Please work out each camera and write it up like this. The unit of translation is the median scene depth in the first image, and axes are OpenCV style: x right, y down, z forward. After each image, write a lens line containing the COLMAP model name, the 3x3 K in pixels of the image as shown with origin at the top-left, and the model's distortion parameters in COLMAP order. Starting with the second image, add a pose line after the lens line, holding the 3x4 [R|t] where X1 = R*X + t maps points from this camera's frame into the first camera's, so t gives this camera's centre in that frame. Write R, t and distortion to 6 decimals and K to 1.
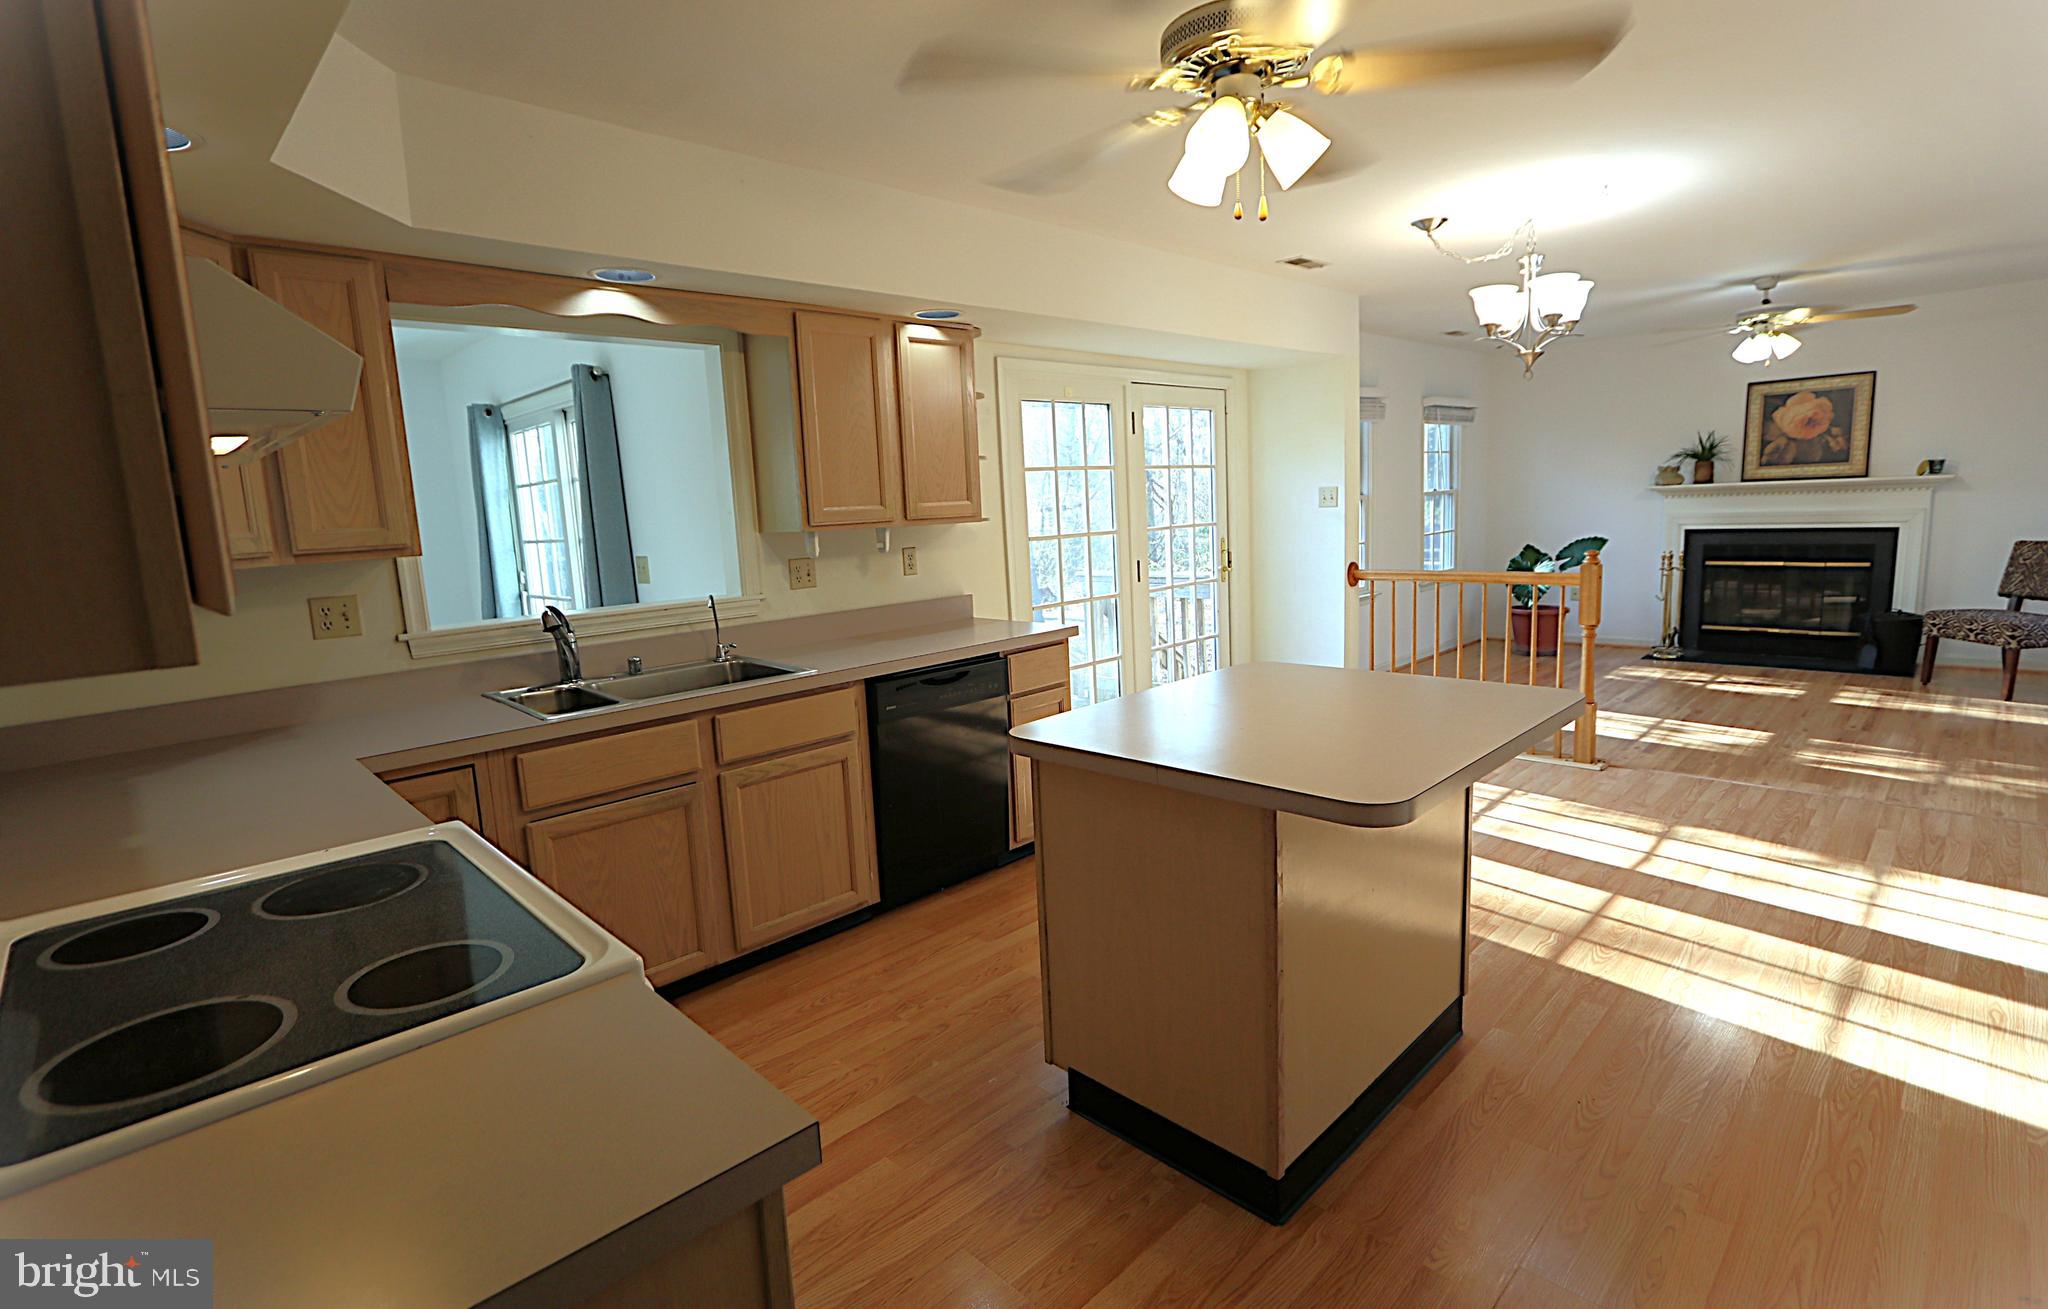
lens RADIAL K [[957.4, 0, 1027.9], [0, 957.4, 647.8], [0, 0, 1]] dist [-0.002706, -0.000407]
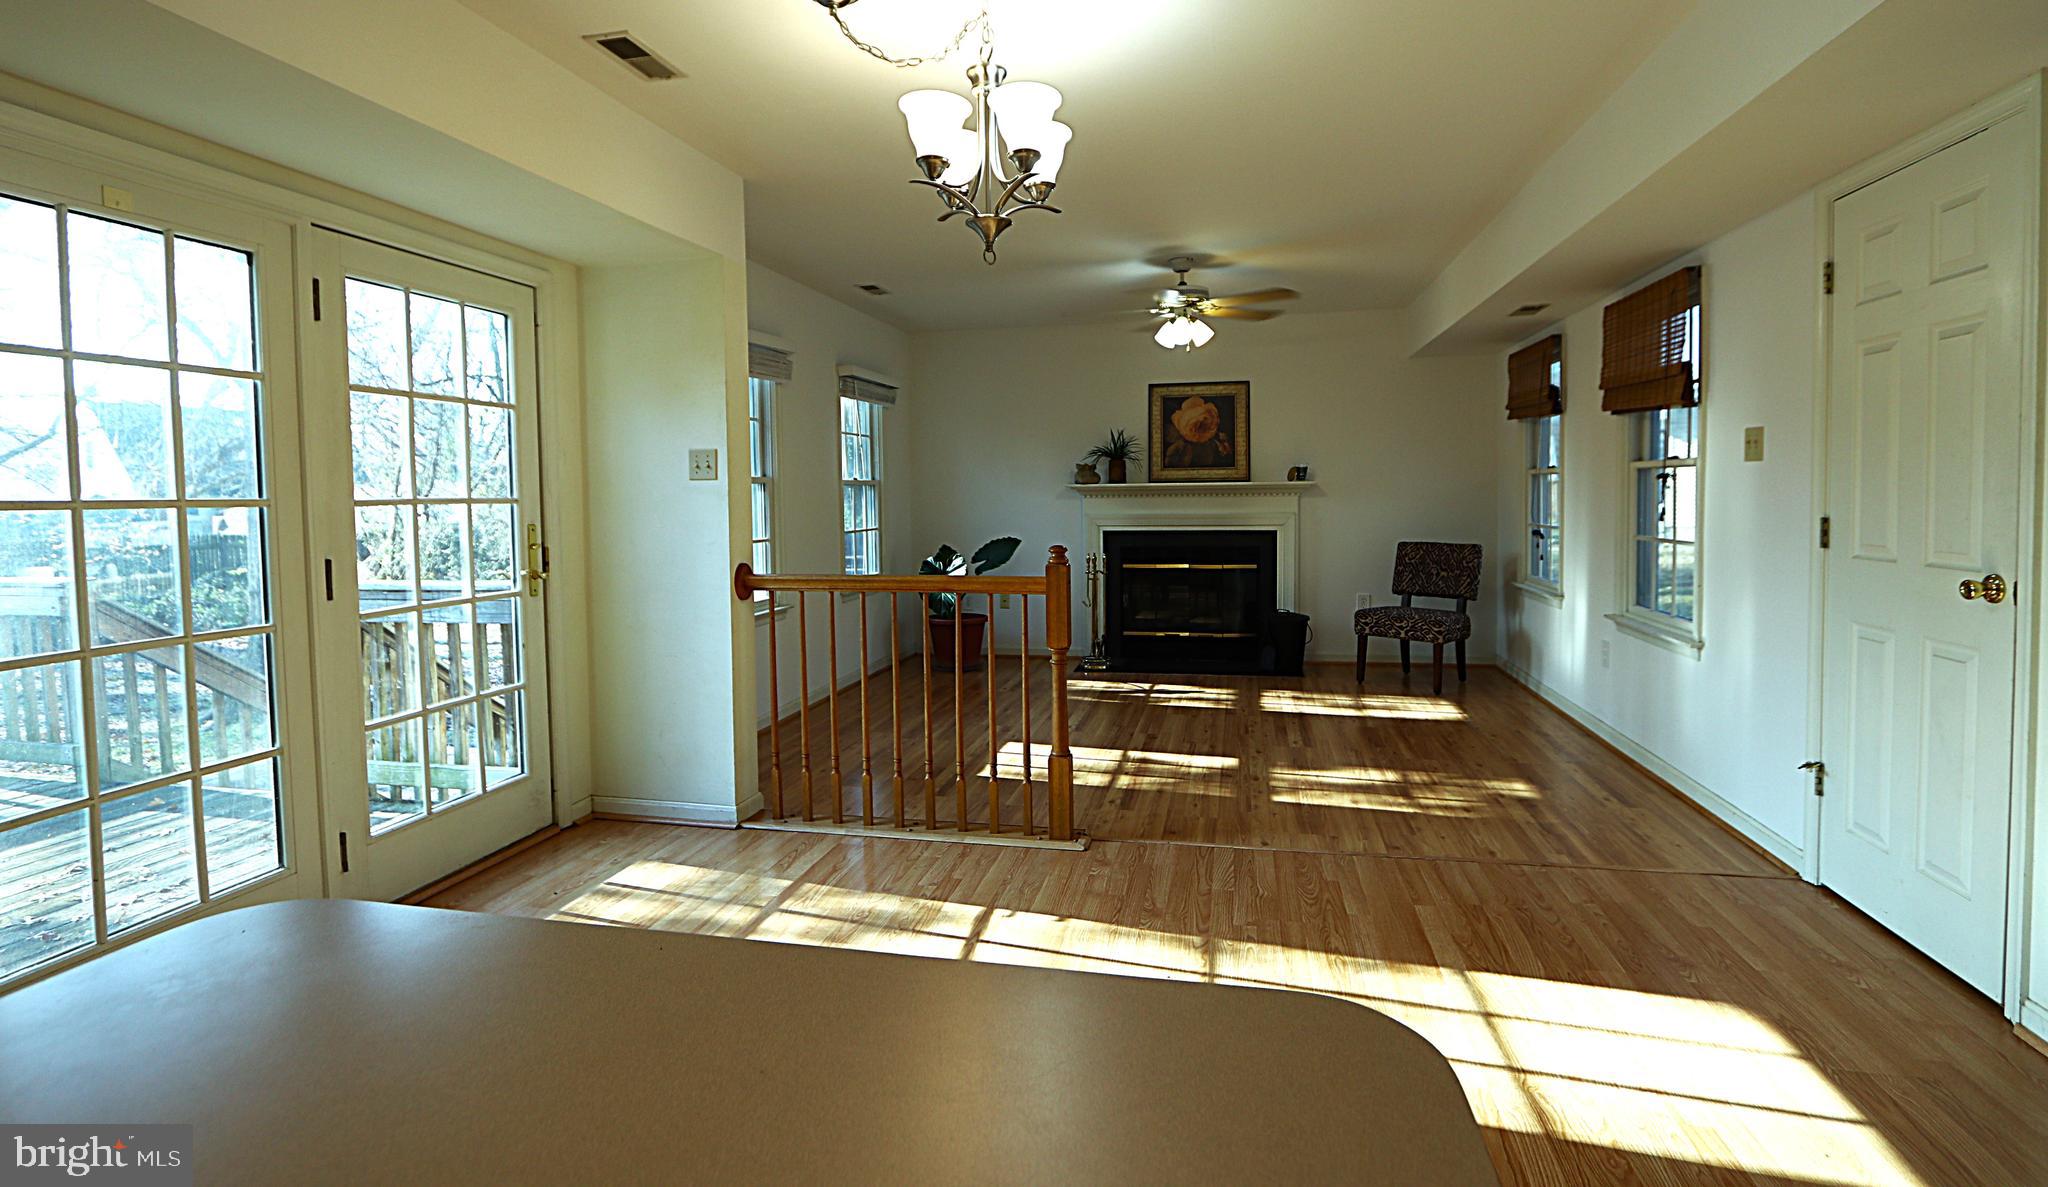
lens RADIAL K [[962.5, 0, 1026.5], [0, 962.5, 537.8], [0, 0, 1]] dist [-0.020264, 0.000058]
pose [[0.839900, 0.013823, 0.542565, 0.122171], [0.053080, 0.992791, -0.107462, -0.021231], [-0.540139, 0.119057, 0.833112, 0.287442]]
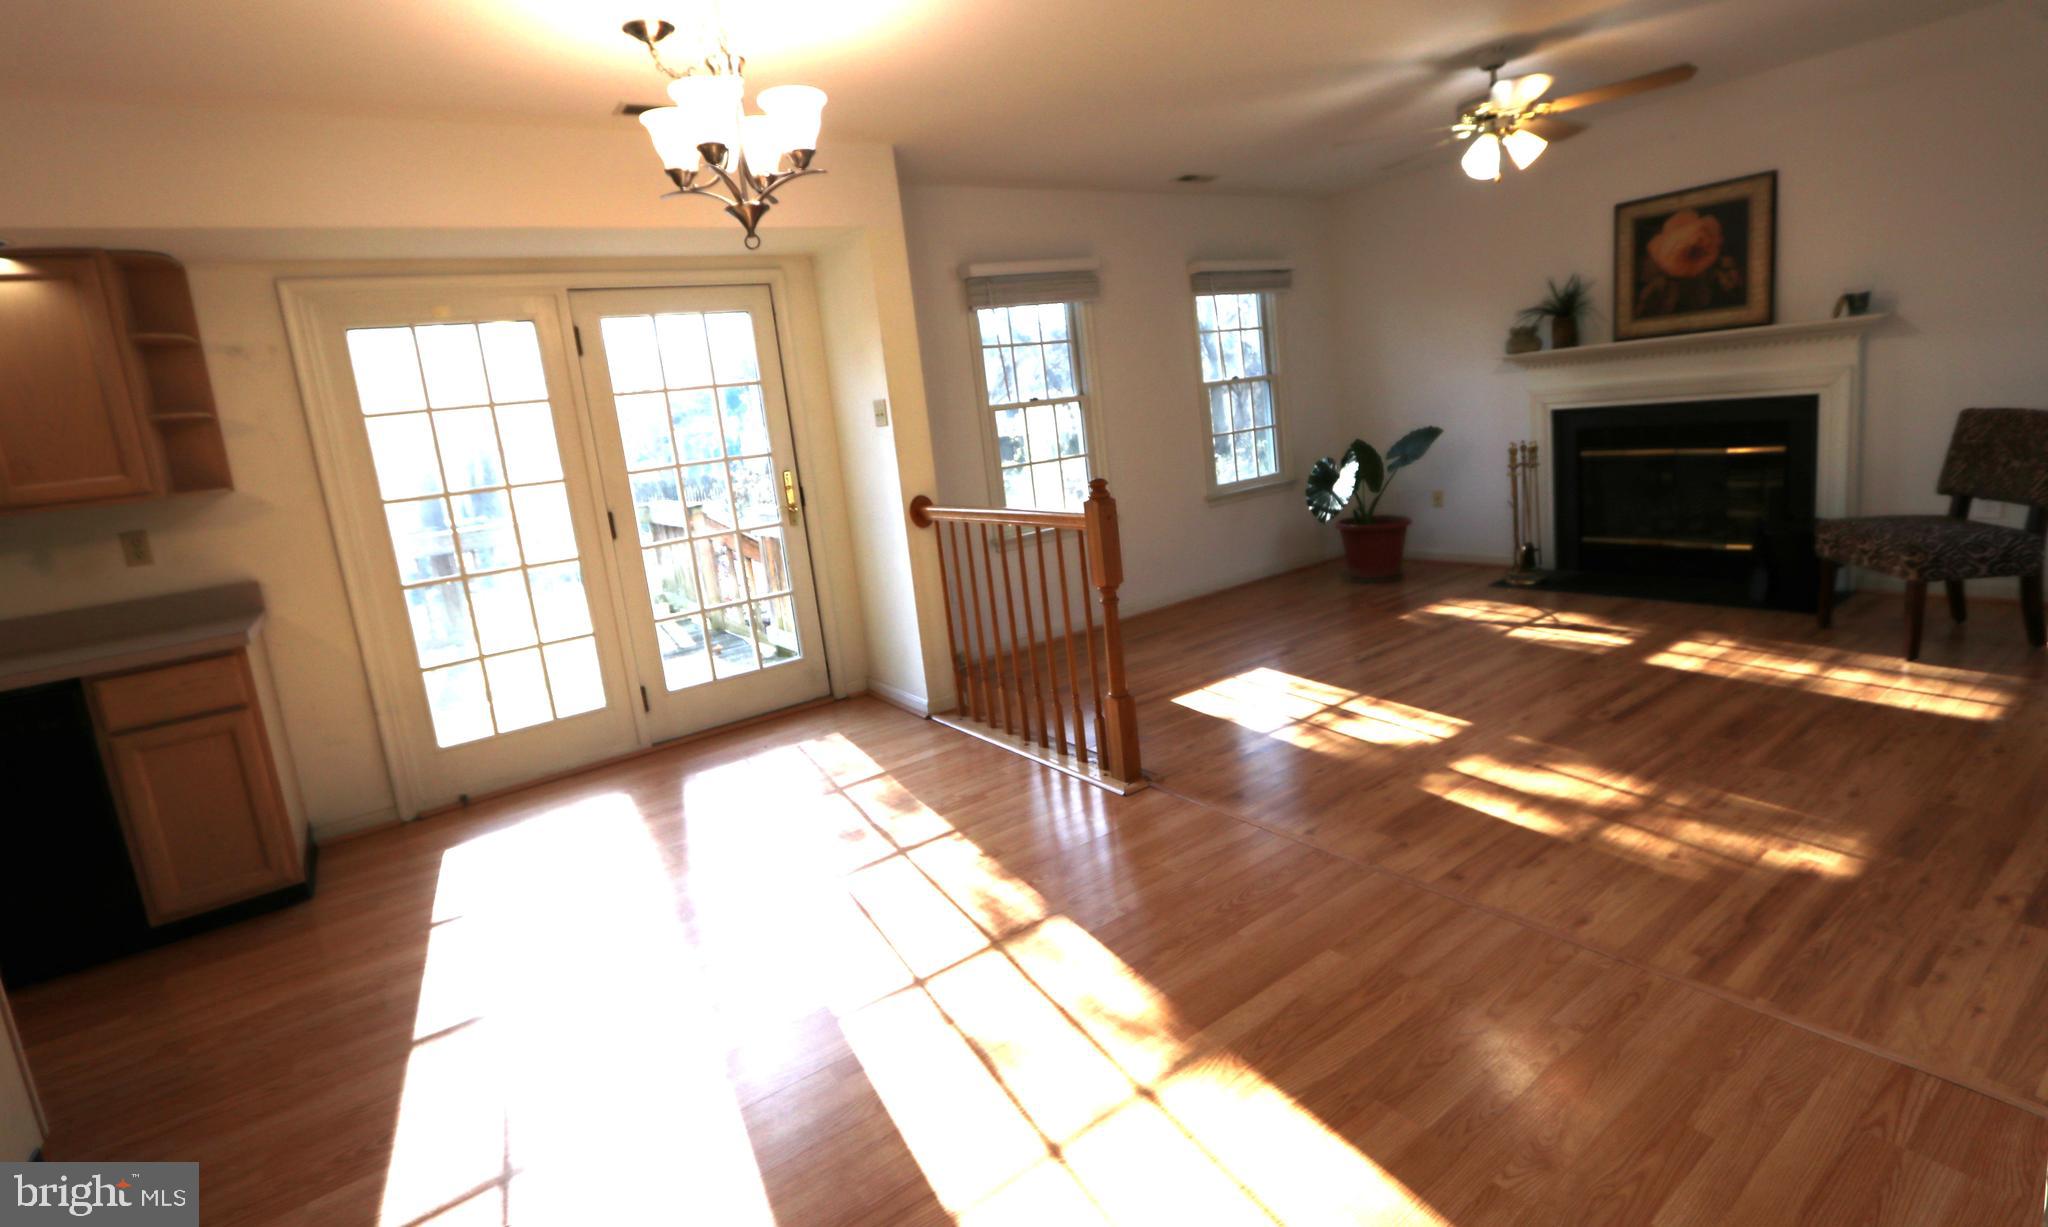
lens RADIAL K [[948.6, 0, 1016.9], [0, 948.6, 570.1], [0, 0, 1]] dist [-0.014897, 0.000083]
pose [[0.982771, -0.033228, -0.181819, 0.474596], [0.038981, 0.998843, 0.028160, -0.041845], [0.180673, -0.034763, 0.982929, 0.228106]]
